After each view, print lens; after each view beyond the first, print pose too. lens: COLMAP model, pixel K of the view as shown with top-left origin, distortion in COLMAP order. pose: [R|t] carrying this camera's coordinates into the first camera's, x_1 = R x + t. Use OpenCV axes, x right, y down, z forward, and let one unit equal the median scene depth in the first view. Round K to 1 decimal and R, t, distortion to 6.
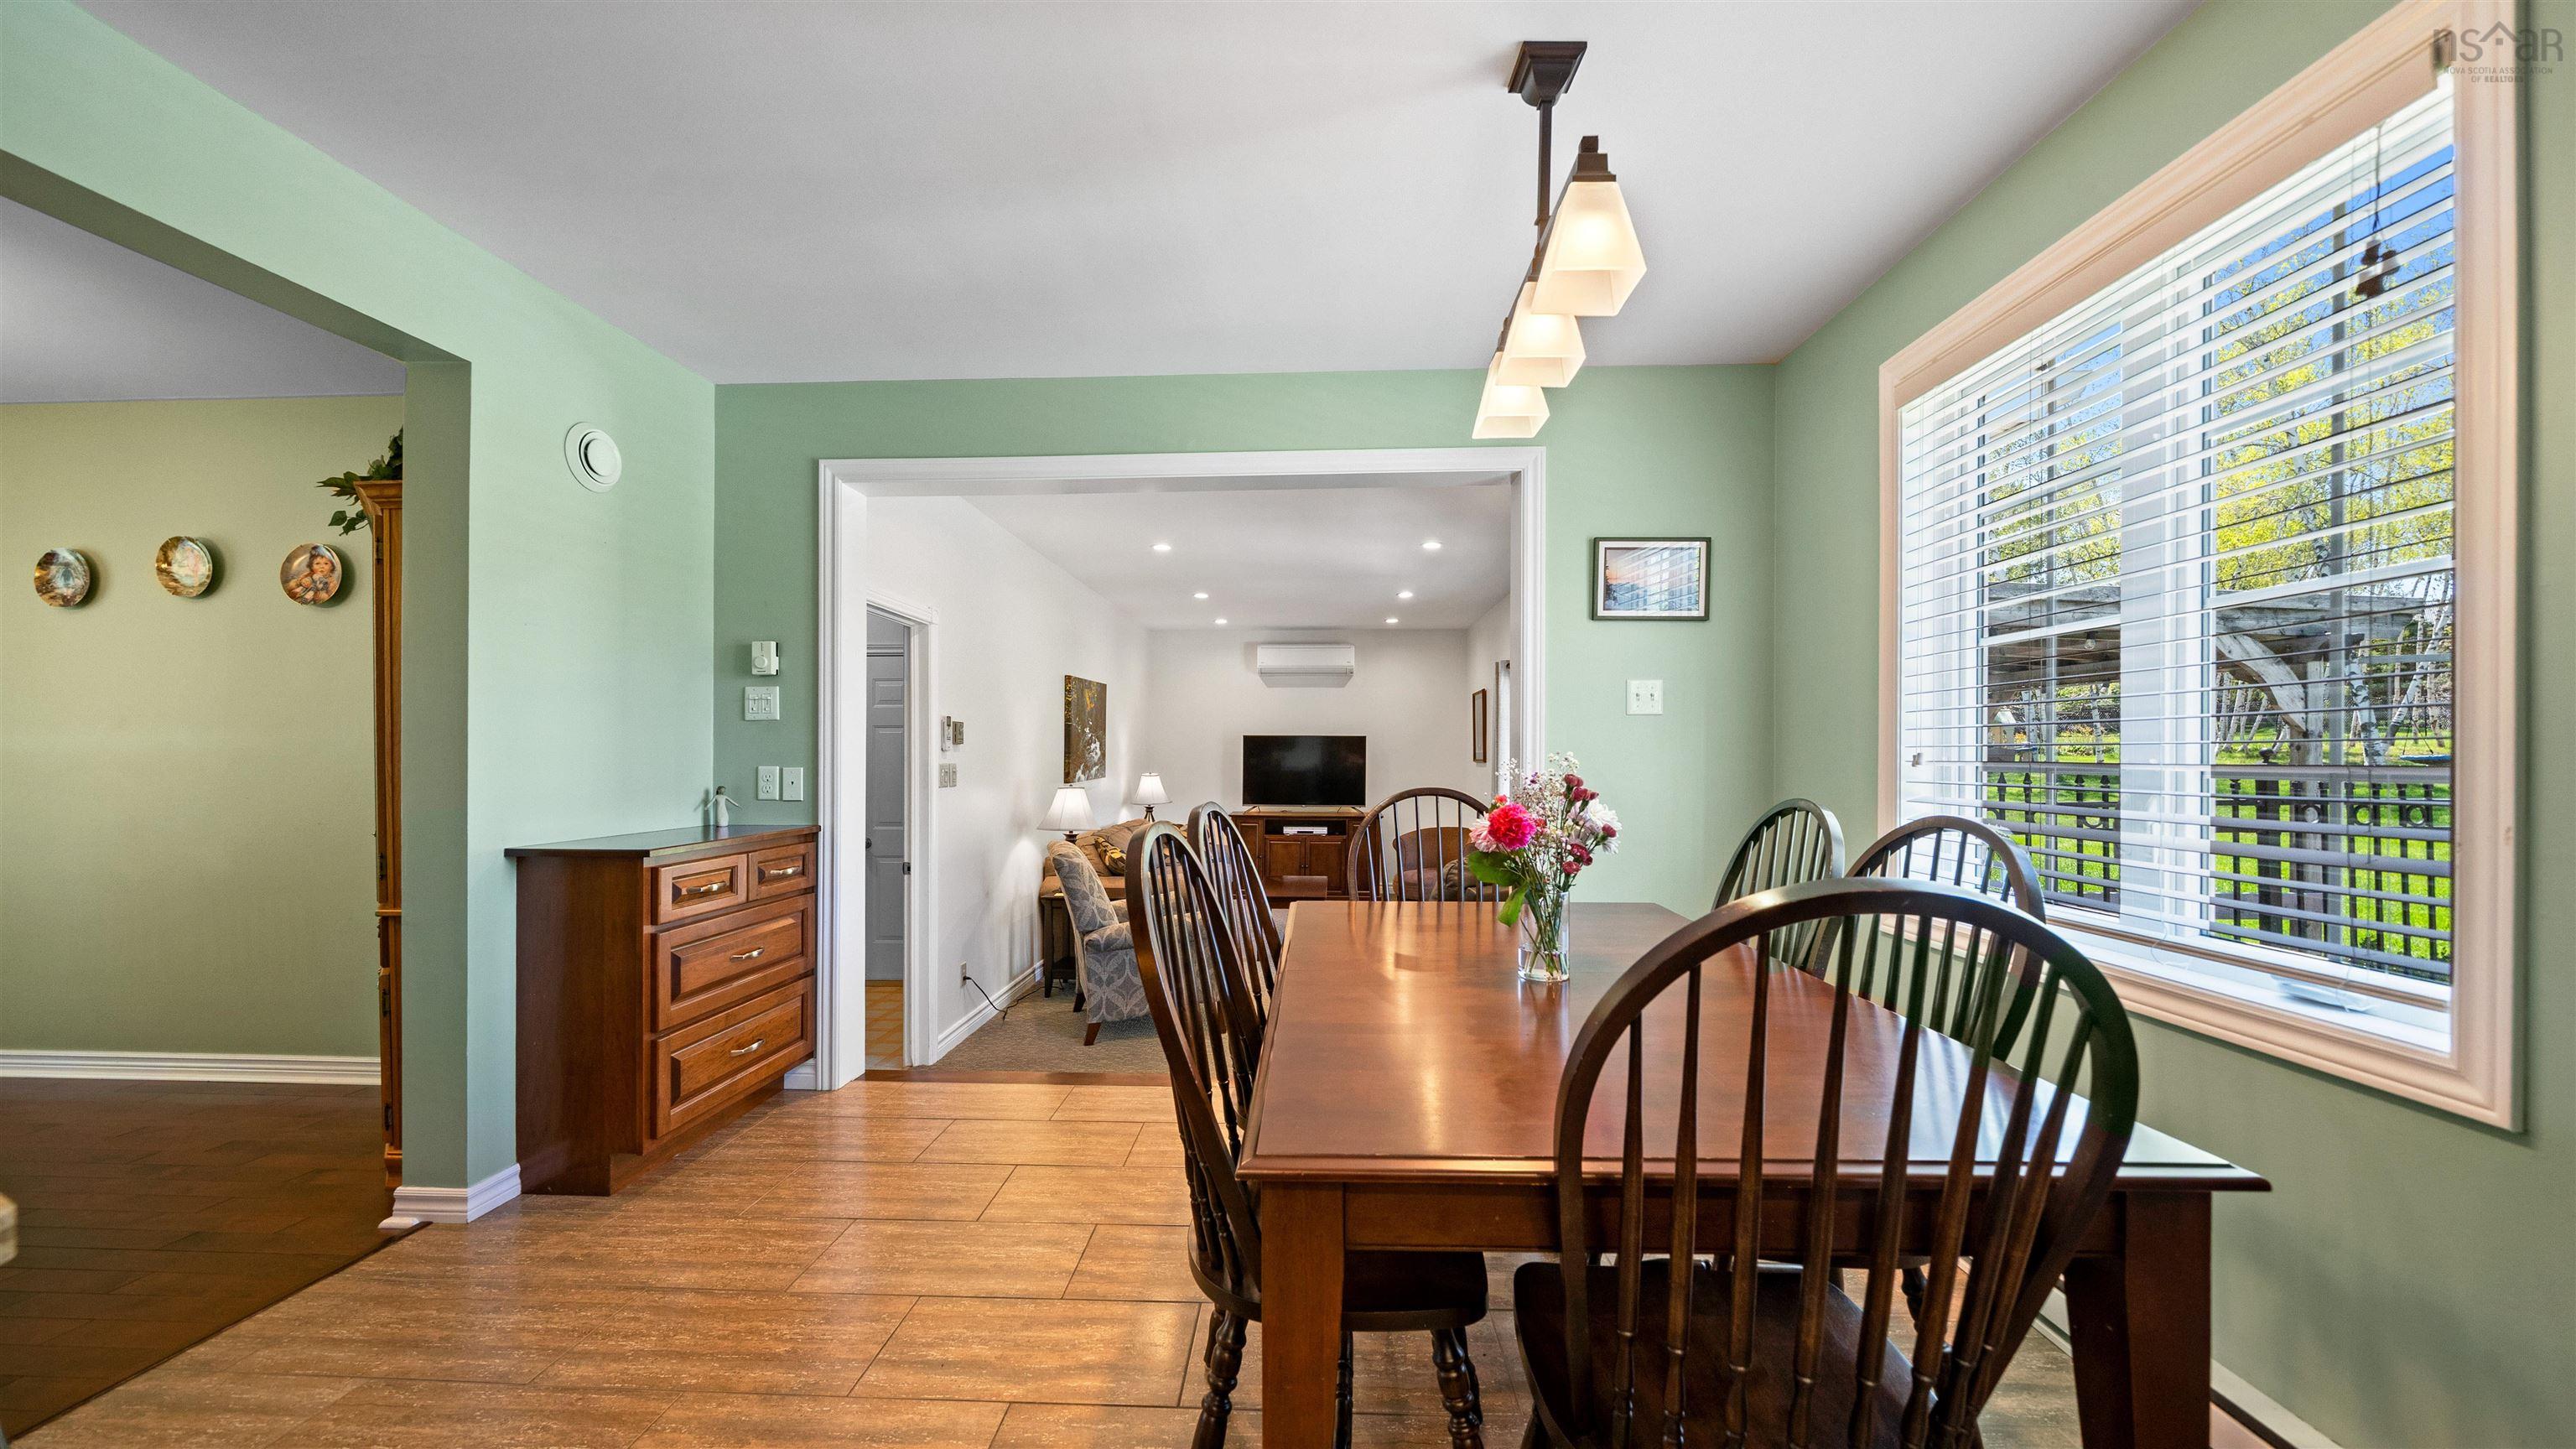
lens RADIAL K [[897.6, 0, 1280.9], [0, 897.6, 752.6], [0, 0, 1]] dist [-0.007243, -0.000056]
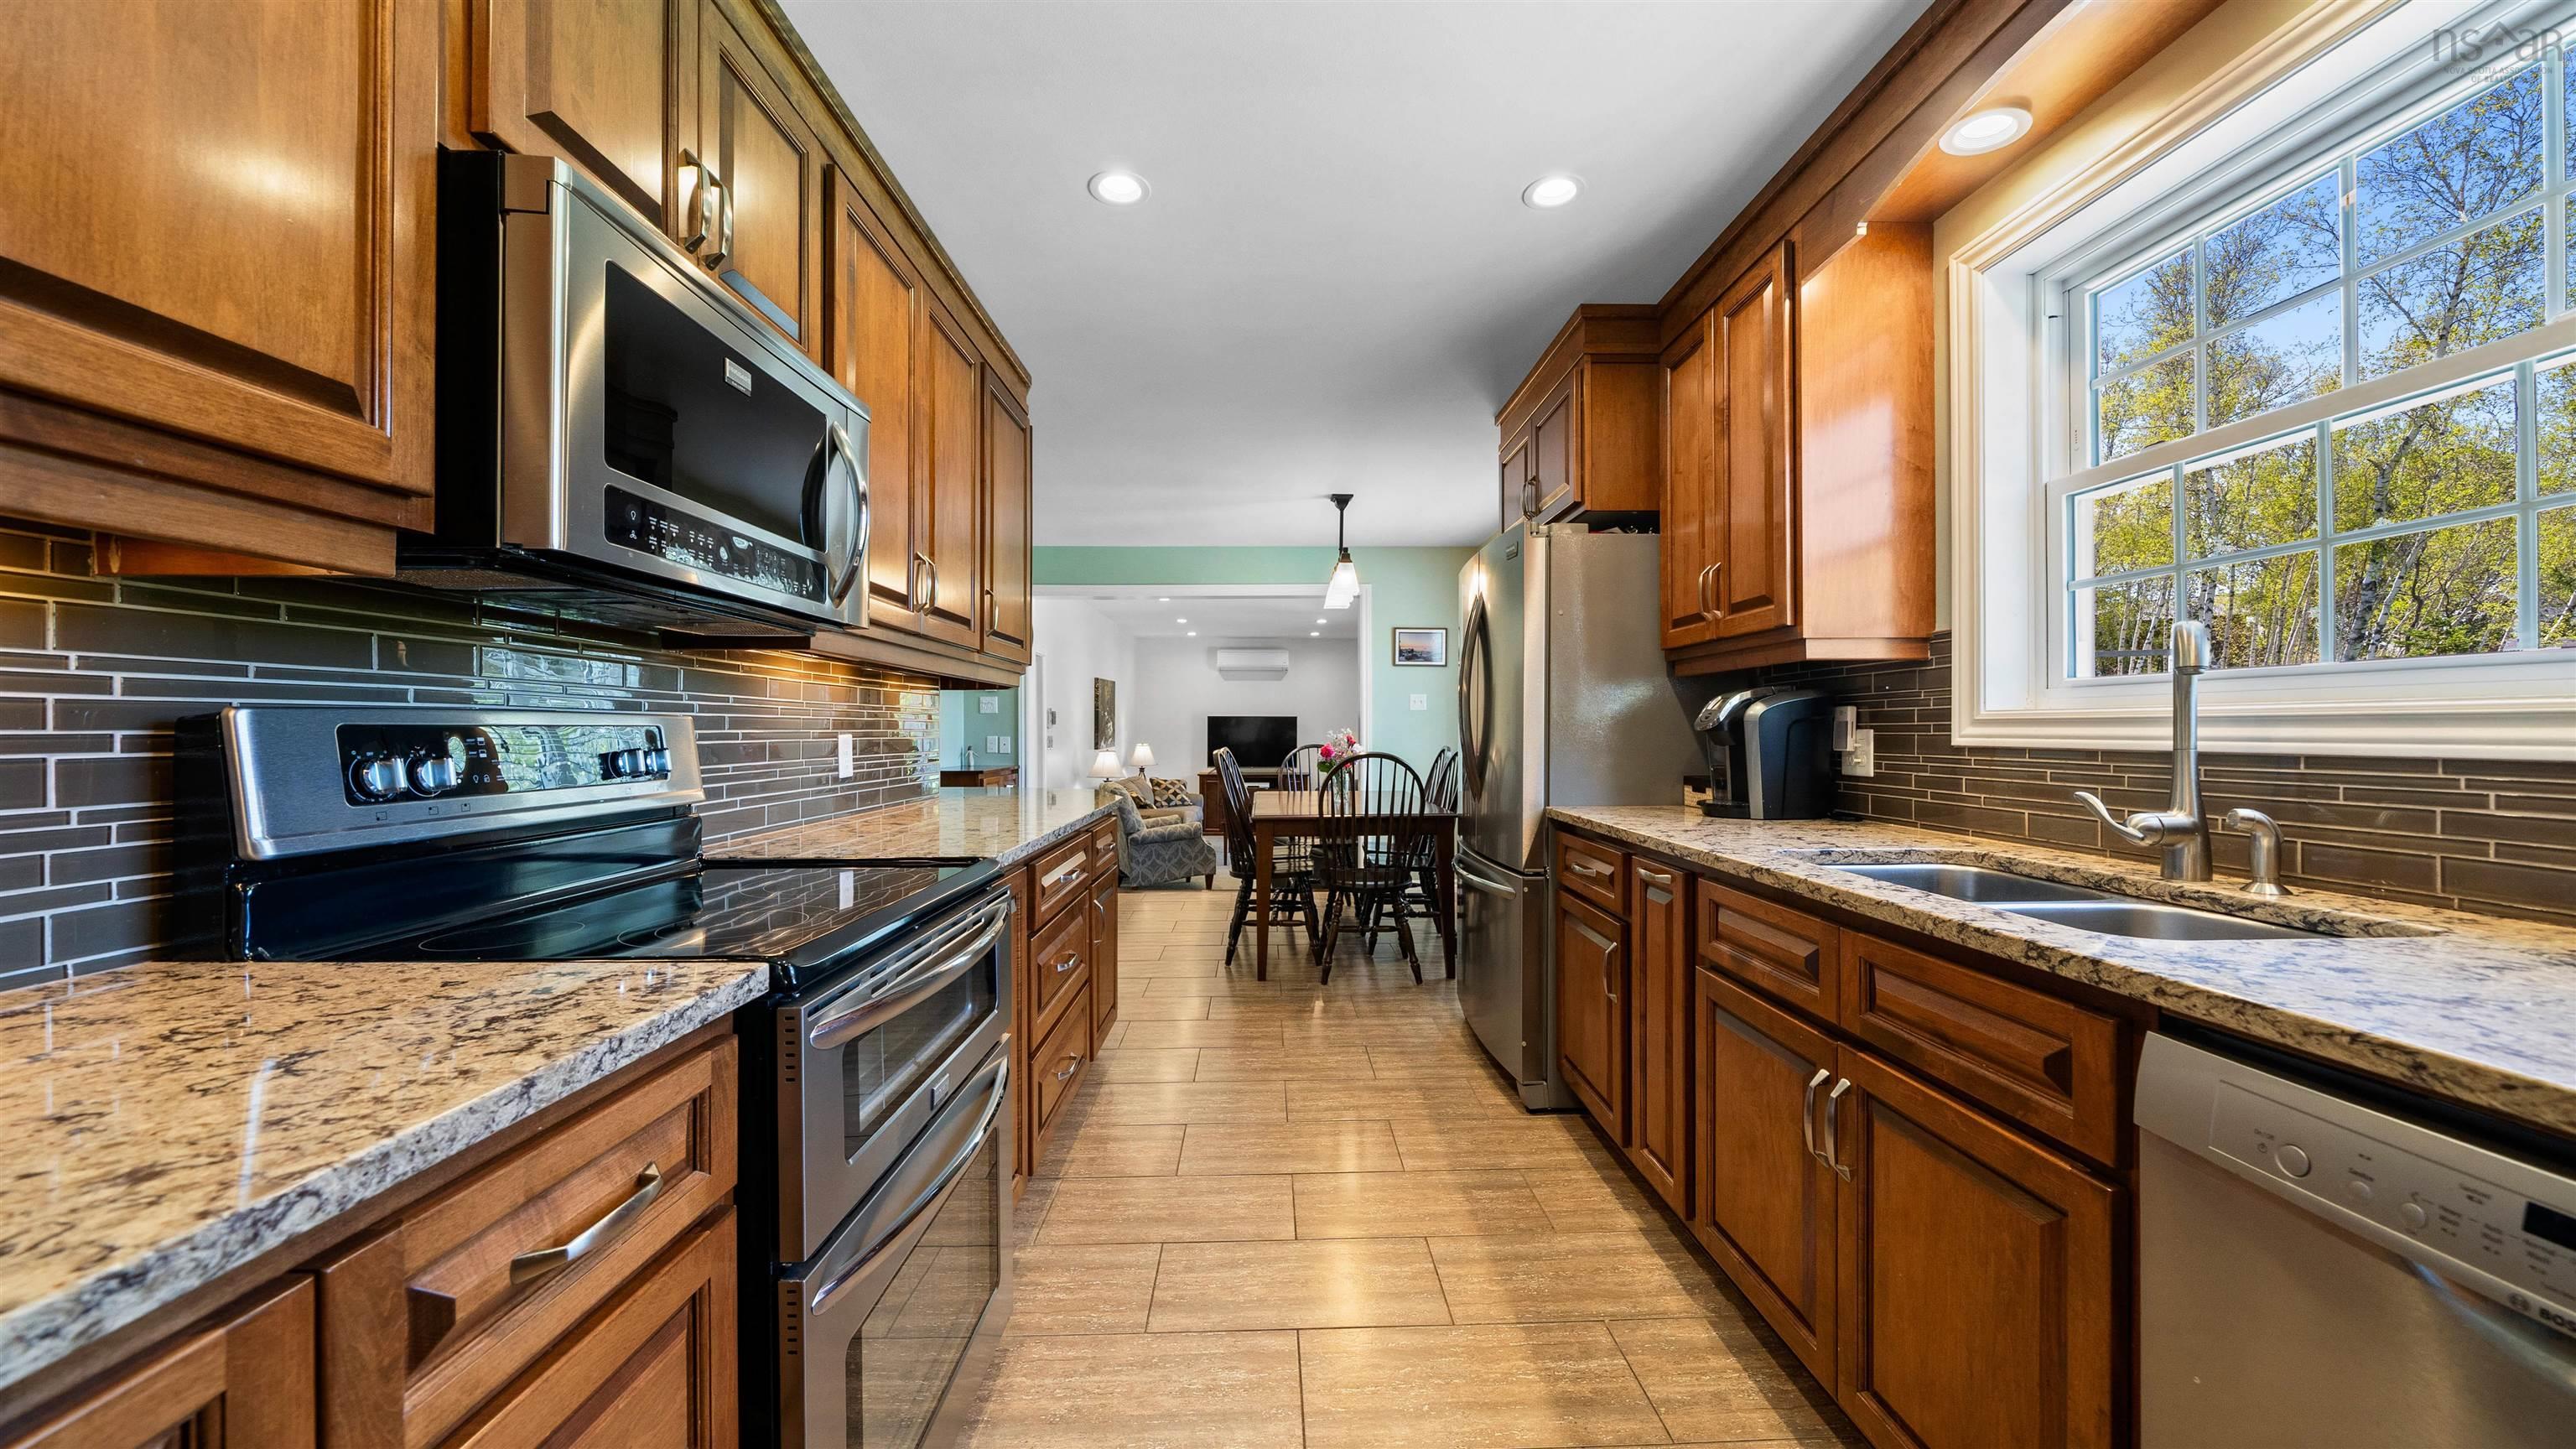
lens RADIAL K [[881.4, 0, 1284.0], [0, 881.4, 730.0], [0, 0, 1]] dist [-0.007373, -0.000181]
pose [[0.997593, -0.003079, 0.069272, -0.031283], [0.002968, 0.999994, 0.001698, -0.000253], [-0.069277, -0.001488, 0.997596, -0.582533]]
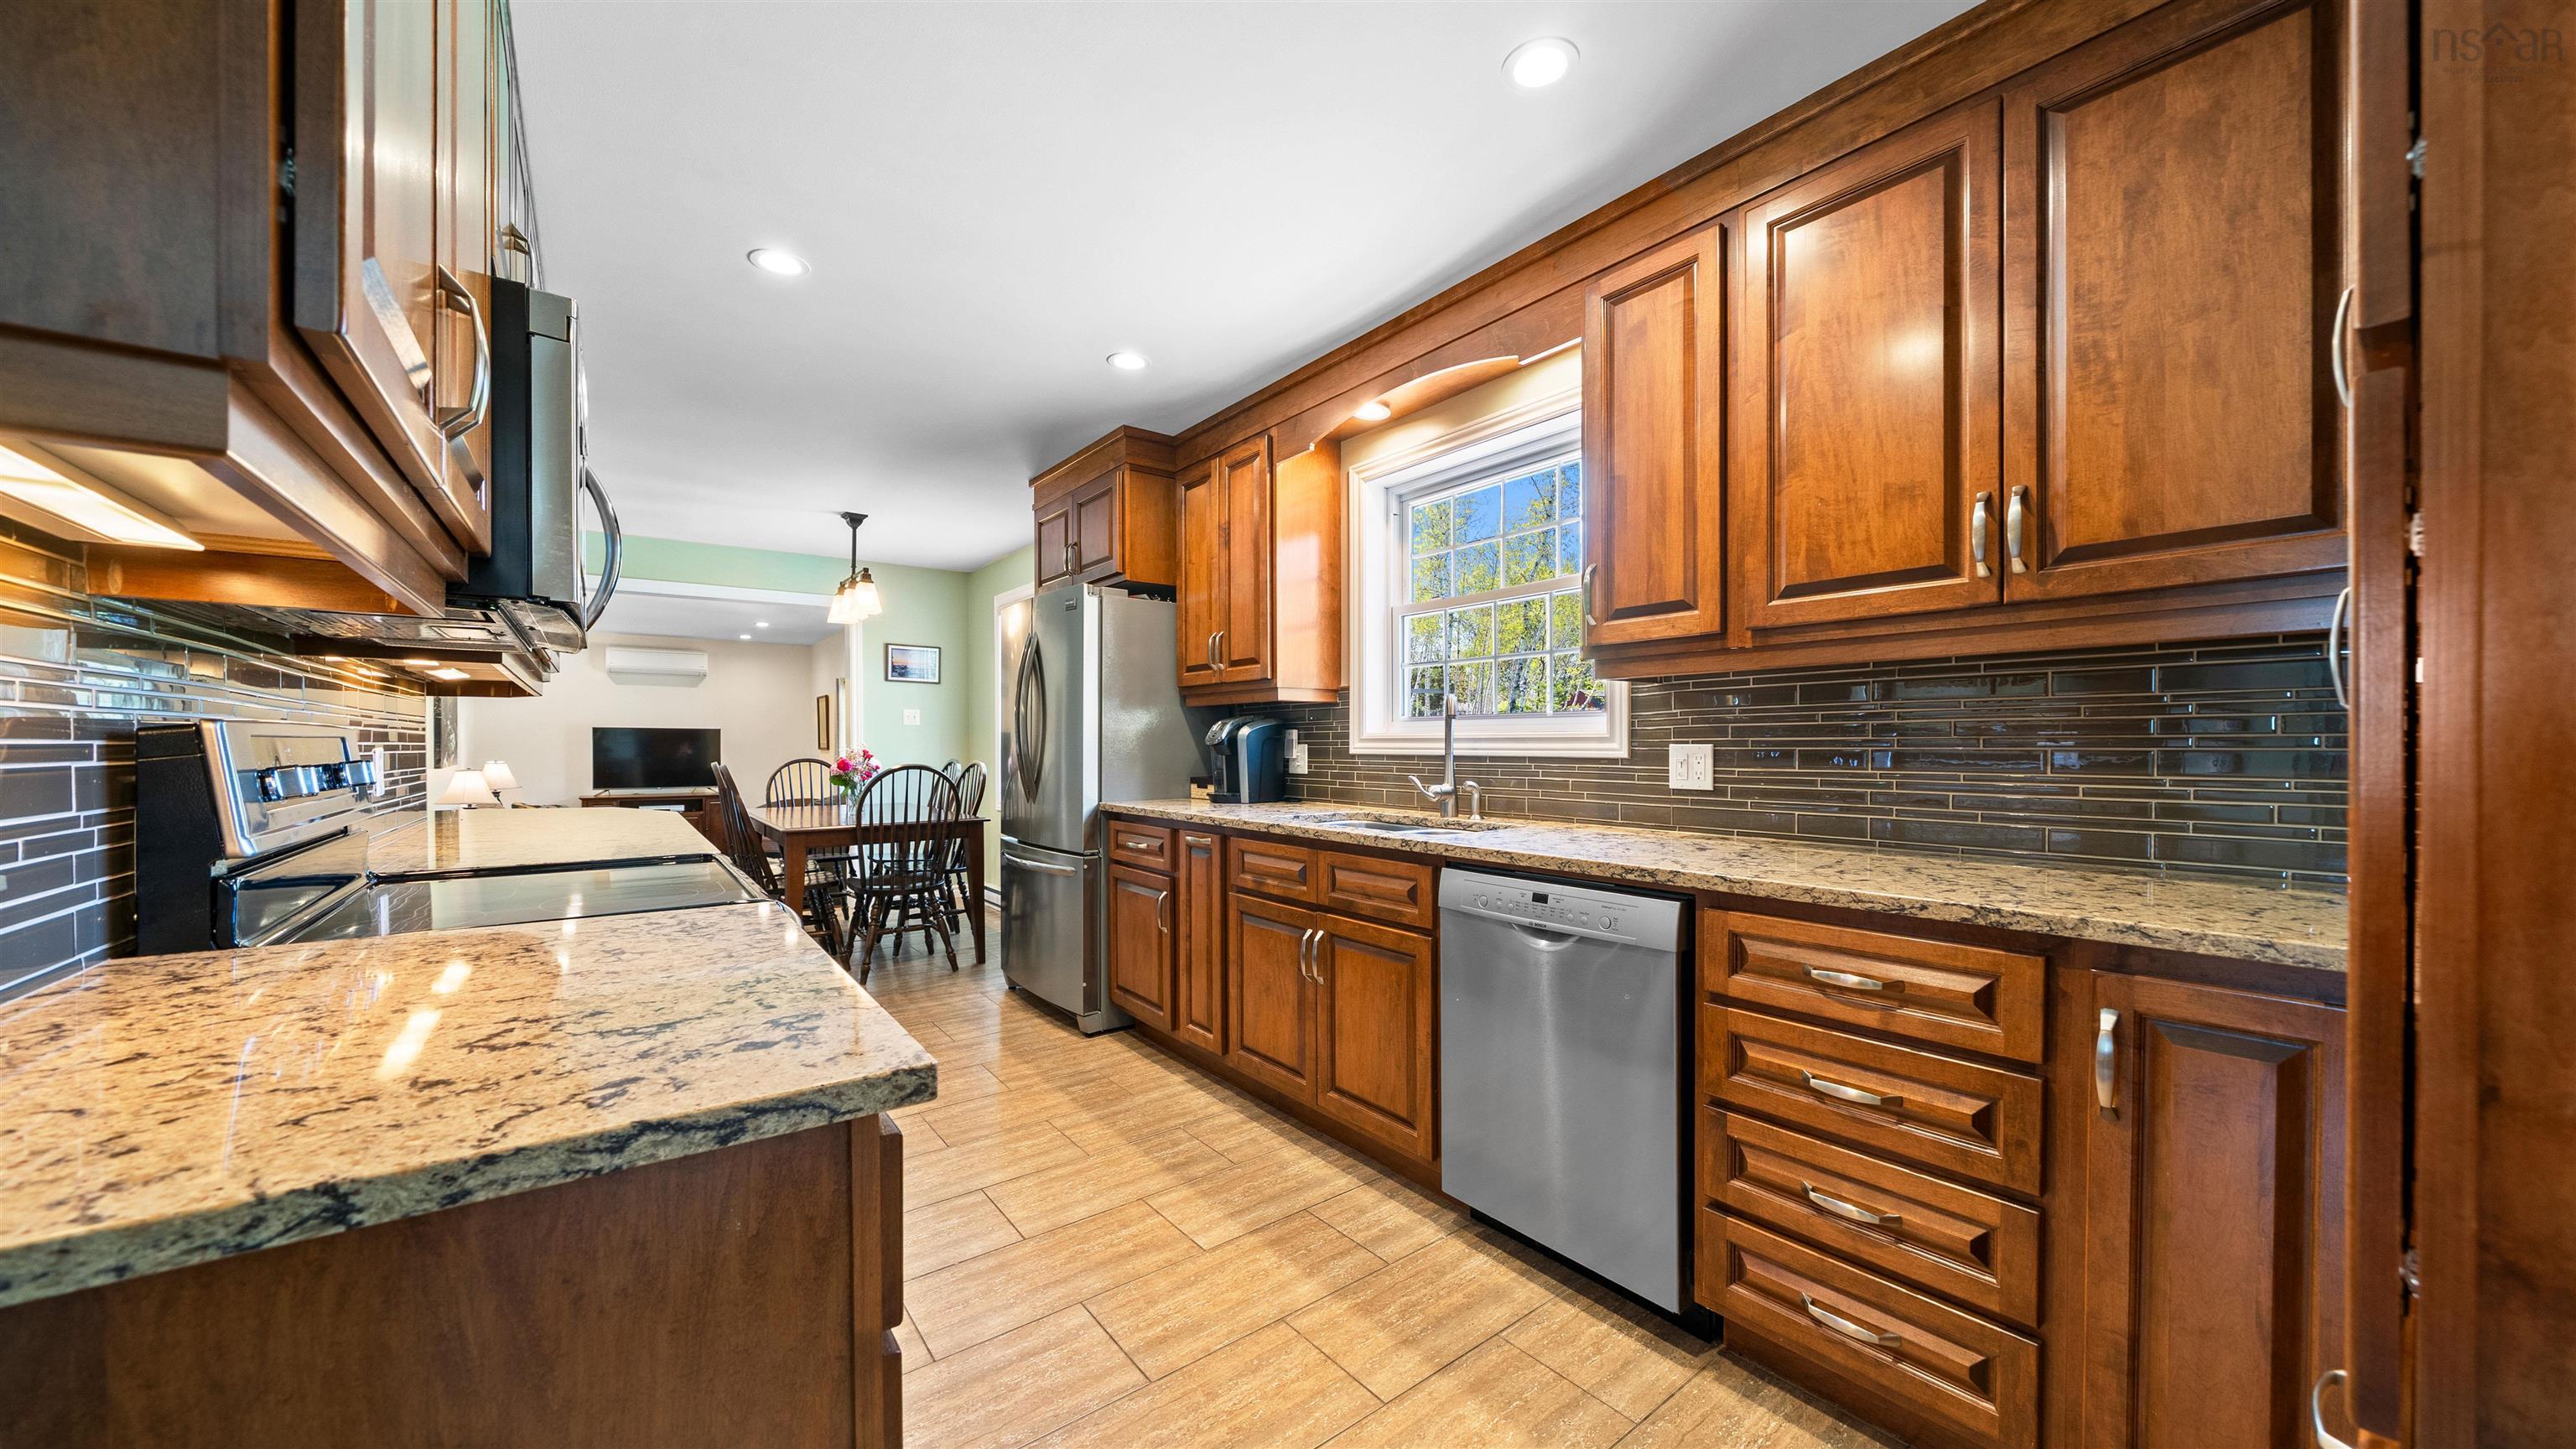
lens RADIAL K [[897.6, 0, 1280.9], [0, 897.6, 752.6], [0, 0, 1]] dist [-0.007243, -0.000056]
pose [[0.765287, -0.006759, 0.643654, -0.172515], [-0.000398, 0.999940, 0.010974, -0.000124], [-0.643689, -0.008654, 0.765238, -0.691396]]
